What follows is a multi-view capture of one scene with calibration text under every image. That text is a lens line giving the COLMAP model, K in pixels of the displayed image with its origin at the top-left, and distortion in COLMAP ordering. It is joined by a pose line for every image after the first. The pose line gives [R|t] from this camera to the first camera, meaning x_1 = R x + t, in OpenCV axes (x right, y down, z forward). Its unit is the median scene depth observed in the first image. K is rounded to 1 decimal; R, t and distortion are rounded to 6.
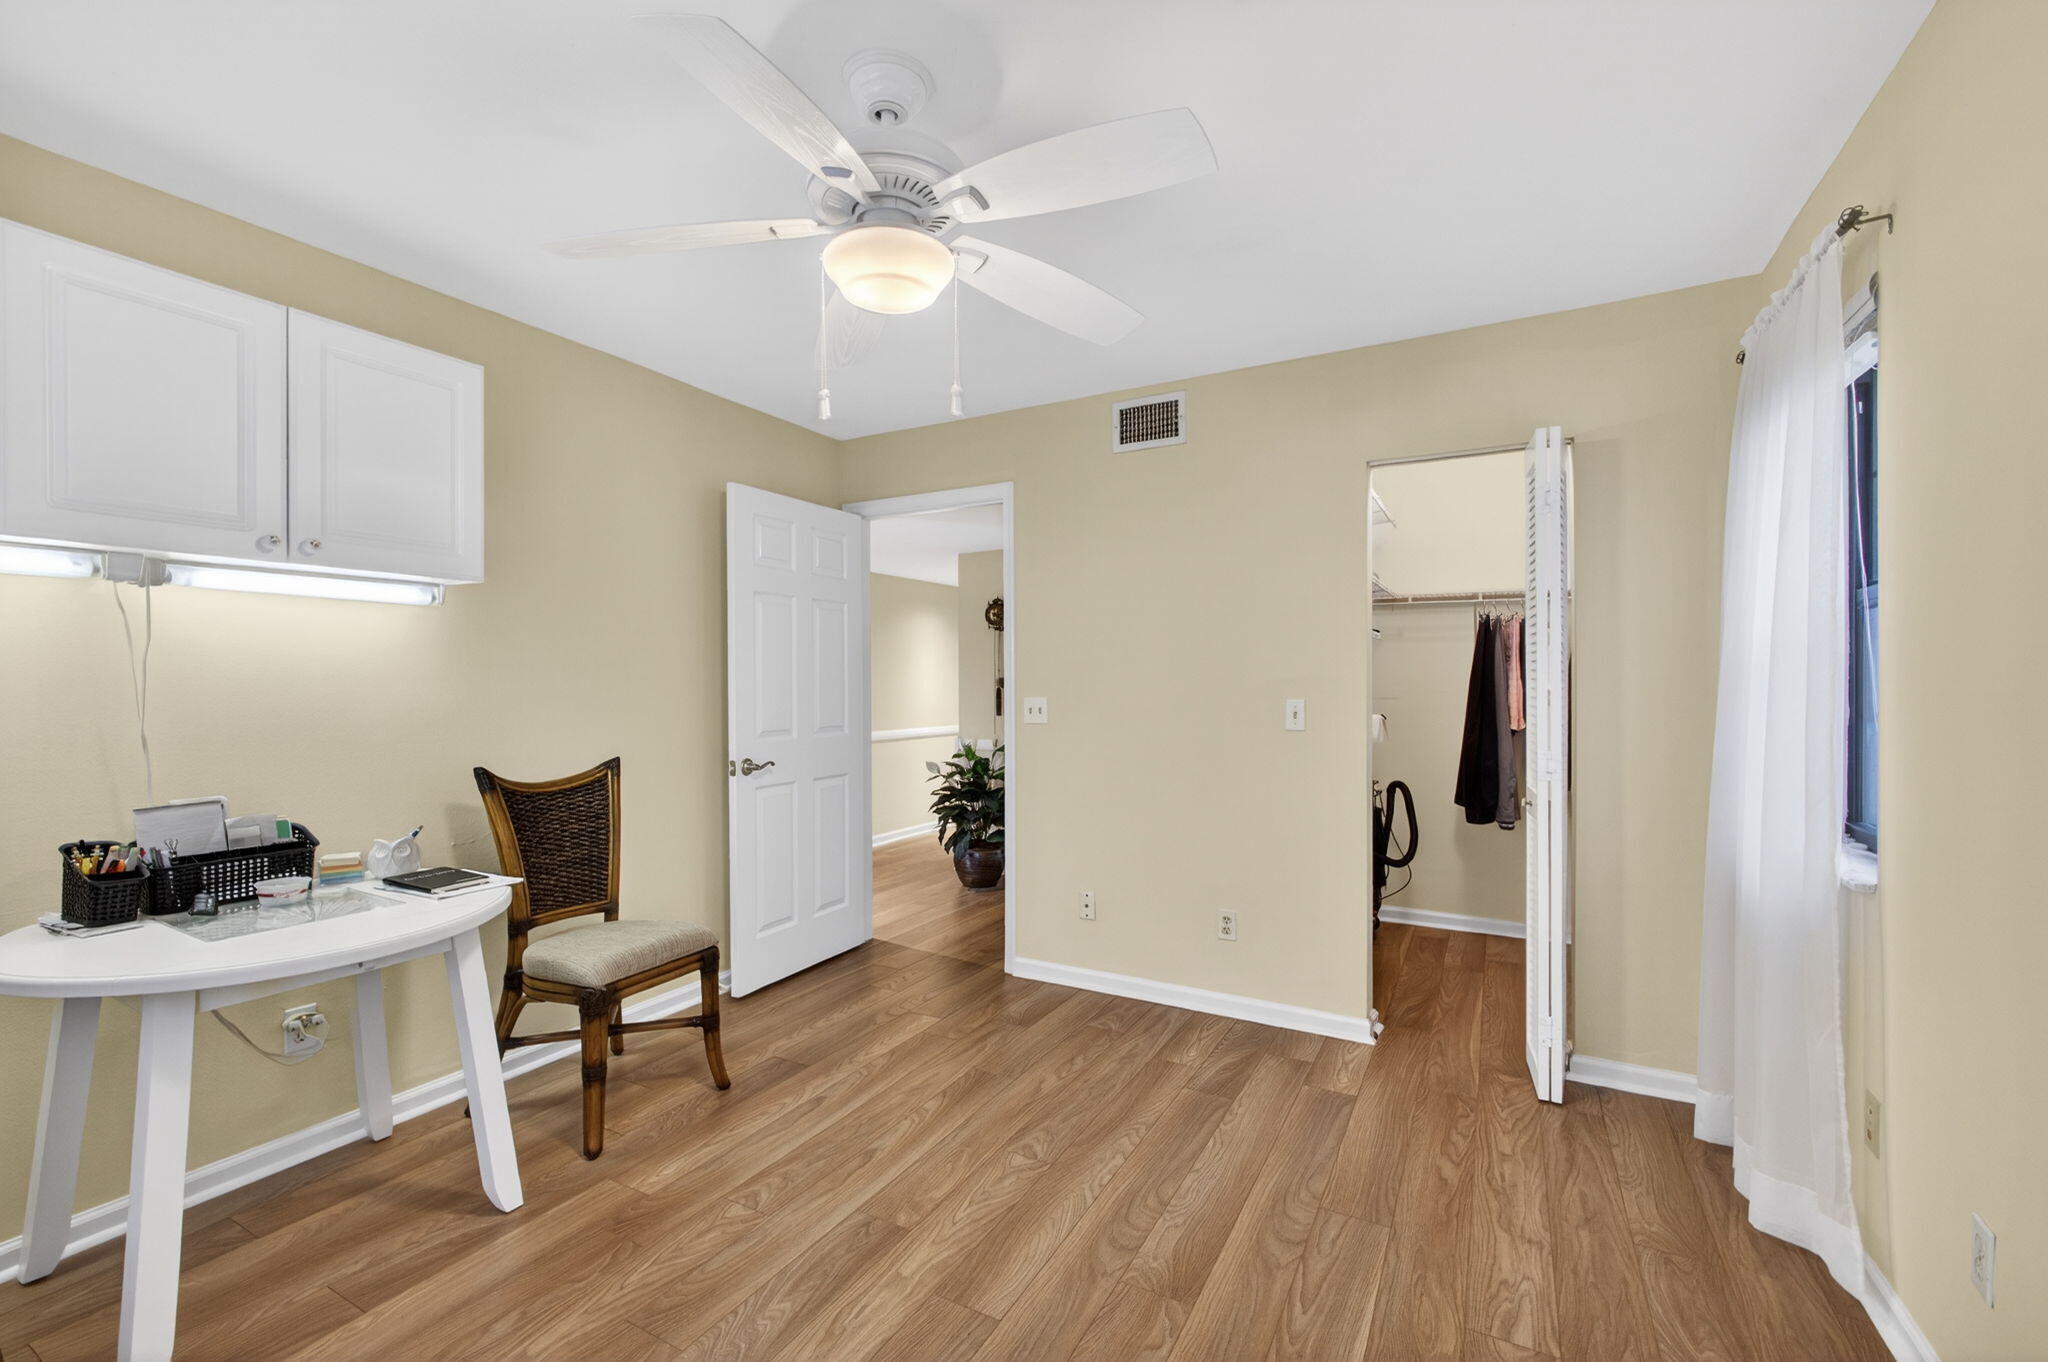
lens RADIAL K [[876.3, 0, 1028.9], [0, 876.3, 694.1], [0, 0, 1]] dist [-0.020234, 0.013162]
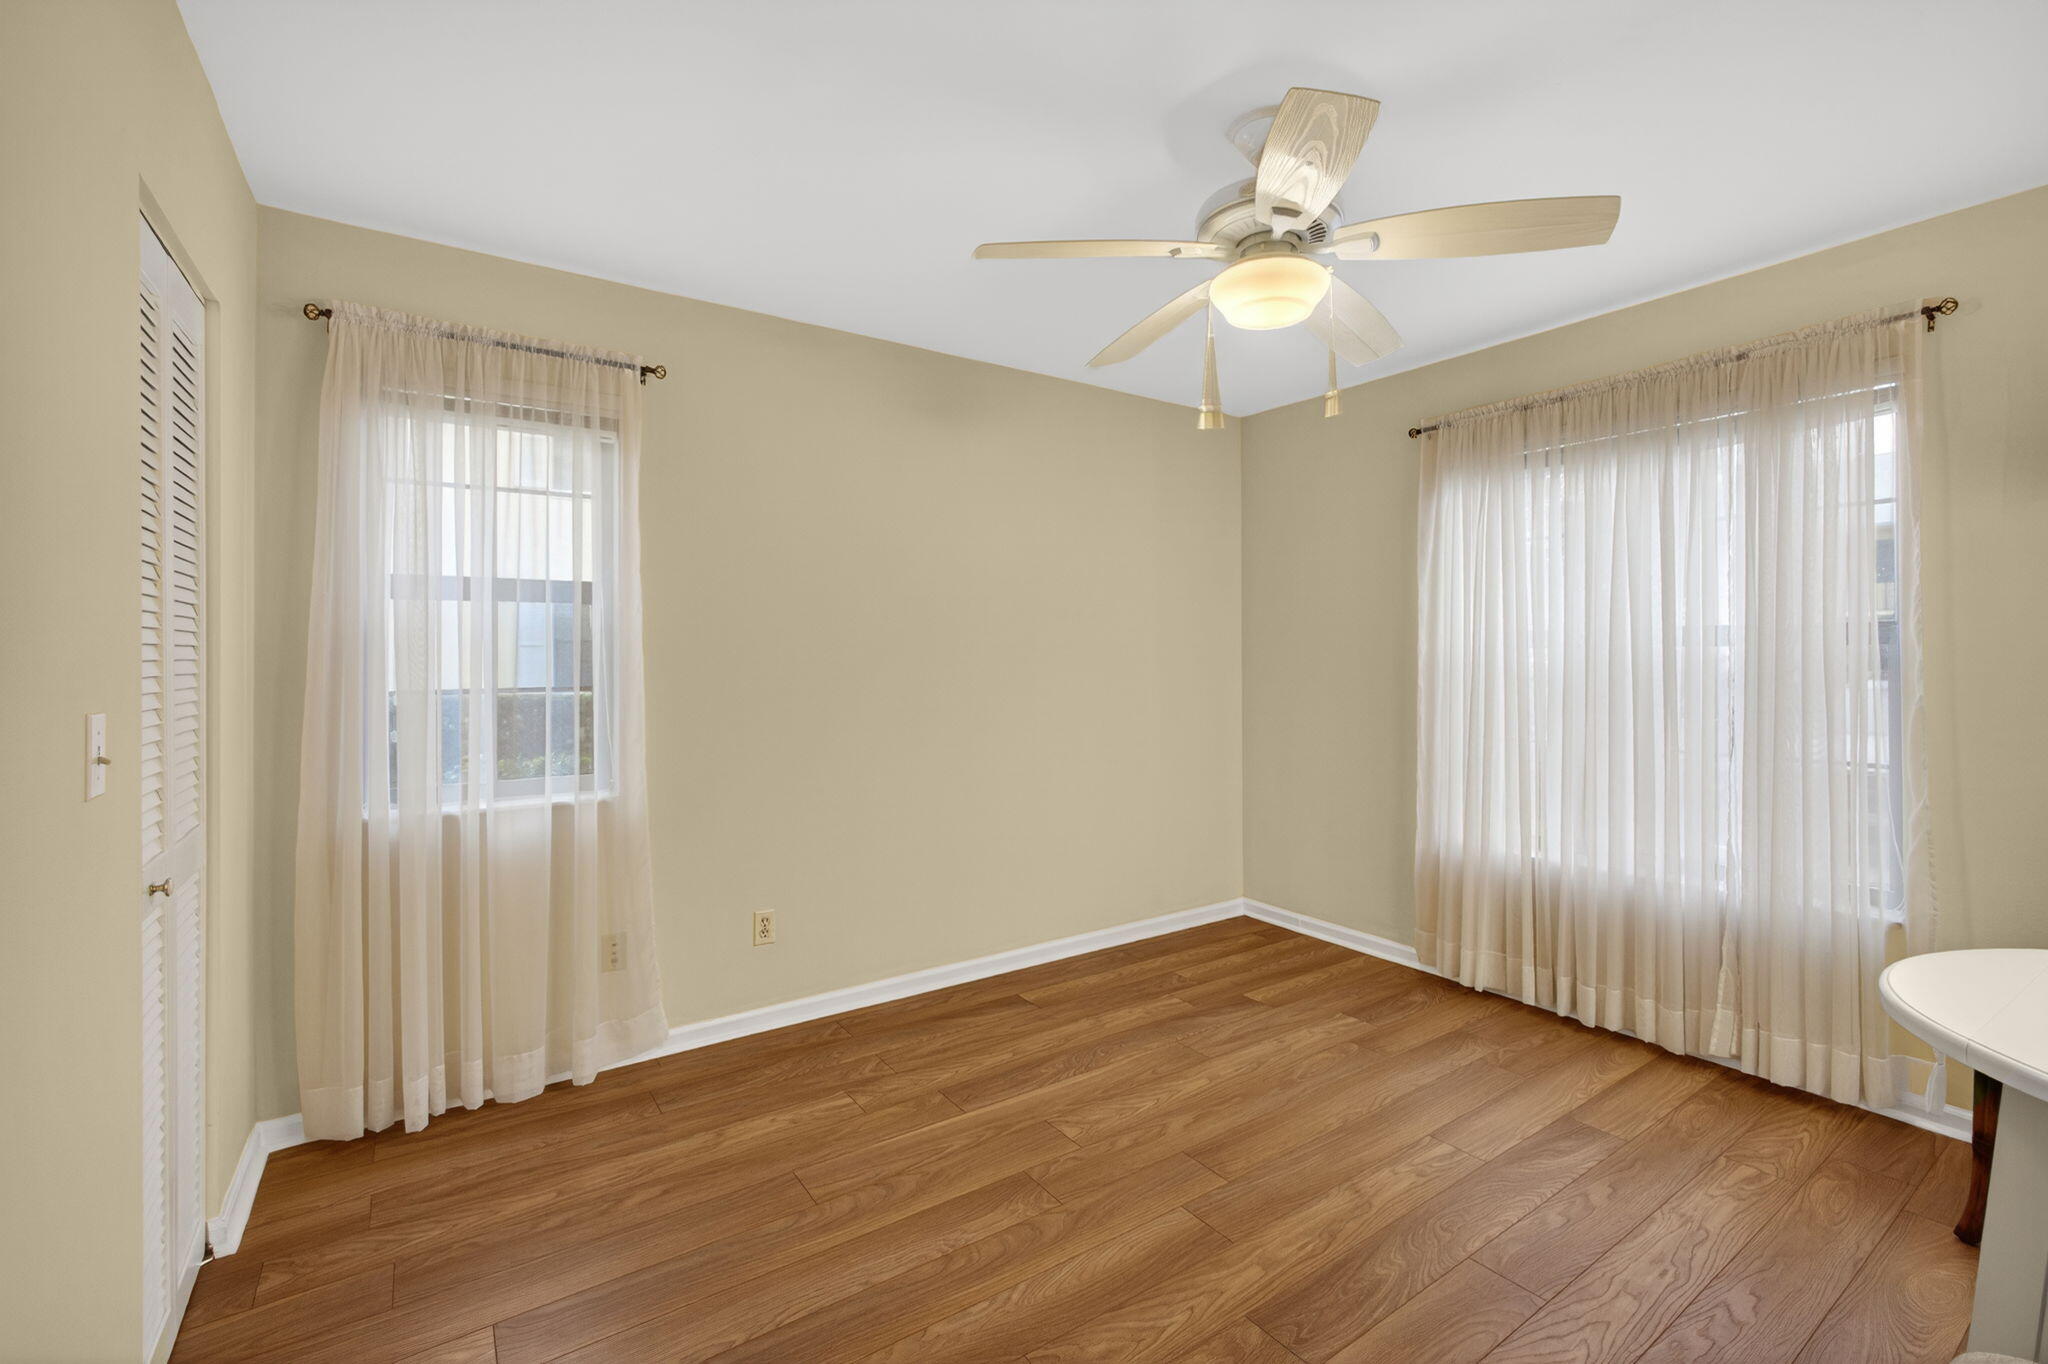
lens RADIAL K [[881.5, 0, 1024.8], [0, 881.5, 655.3], [0, 0, 1]] dist [0.000570, 0.000098]
pose [[-0.889285, 0.006243, 0.457310, -0.348289], [0.009209, 0.999949, 0.004257, -0.023197], [-0.457260, 0.007997, -0.889297, 1.900342]]
